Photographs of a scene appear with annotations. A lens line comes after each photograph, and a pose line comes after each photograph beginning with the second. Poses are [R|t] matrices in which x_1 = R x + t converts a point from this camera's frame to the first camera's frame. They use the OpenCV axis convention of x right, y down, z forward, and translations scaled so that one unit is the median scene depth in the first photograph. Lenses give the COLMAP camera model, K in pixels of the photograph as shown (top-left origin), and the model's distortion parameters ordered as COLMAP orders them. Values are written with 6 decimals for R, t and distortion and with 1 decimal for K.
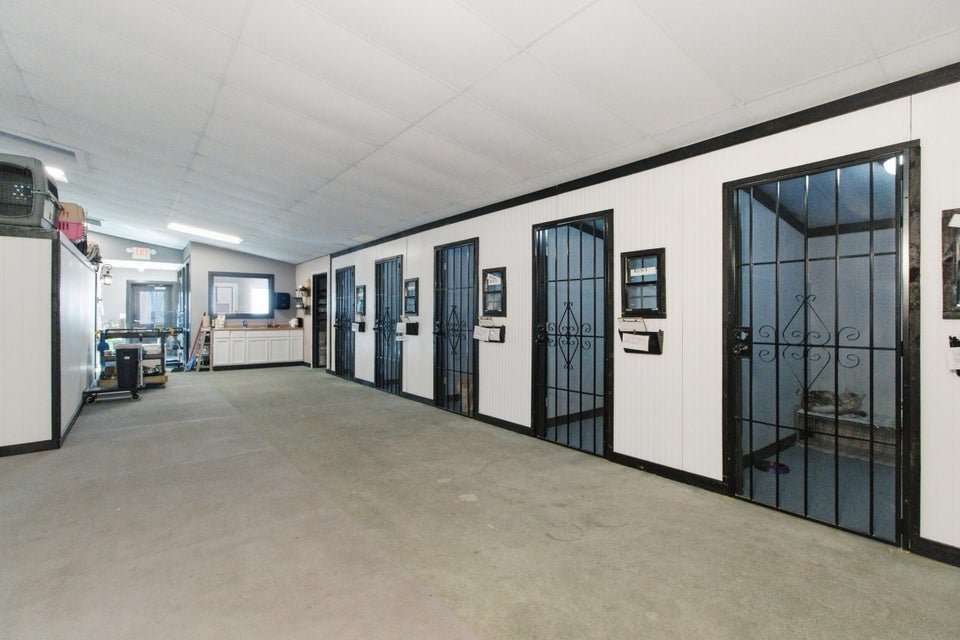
lens RADIAL K [[452.0, 0, 477.6], [0, 452.0, 314.1], [0, 0, 1]] dist [0.003836, 0.002218]
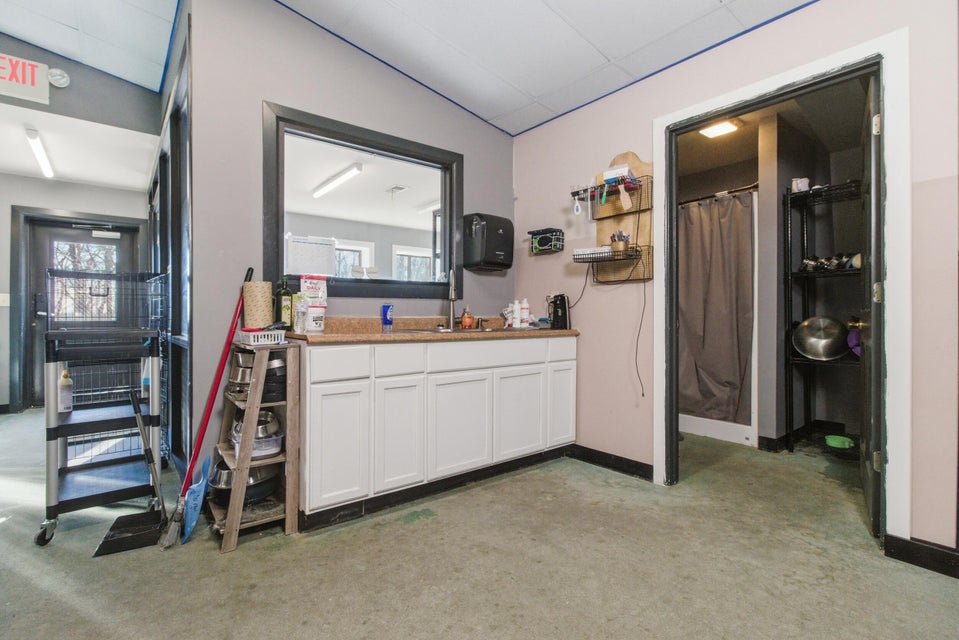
lens RADIAL K [[451.6, 0, 469.3], [0, 451.6, 315.2], [0, 0, 1]] dist [0.003836, 0.002218]
pose [[0.999882, -0.004728, 0.014605, -0.496100], [0.004664, 0.999980, 0.004350, 0.021179], [-0.014625, -0.004282, 0.999884, 0.767068]]
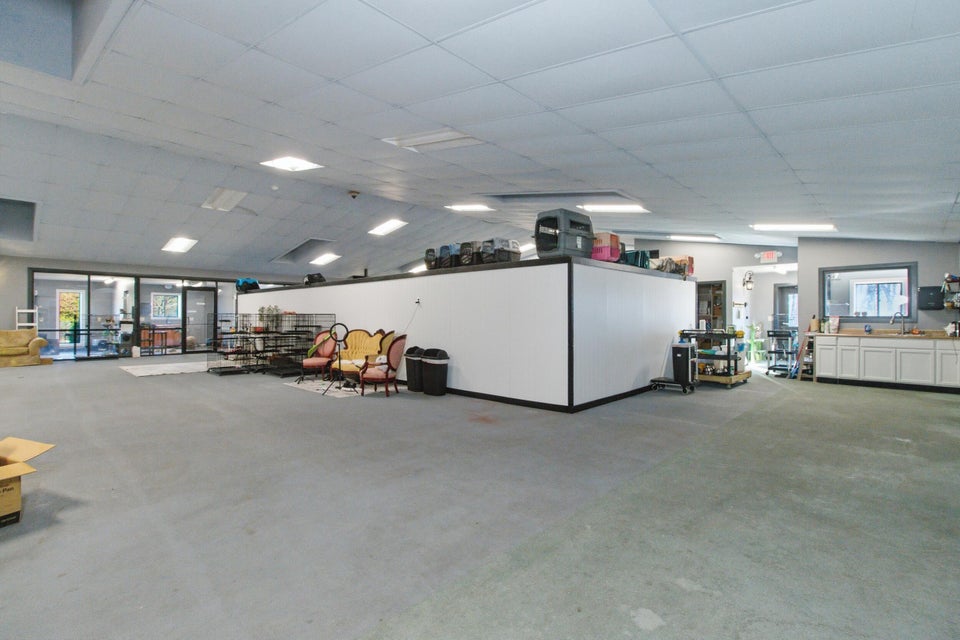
lens RADIAL K [[452.0, 0, 476.7], [0, 452.0, 313.4], [0, 0, 1]] dist [0.003836, 0.002218]
pose [[0.158494, -0.007213, -0.987334, 0.169915], [-0.001045, 0.999972, -0.007473, 0.000743], [0.987359, 0.002216, 0.158482, 0.211660]]
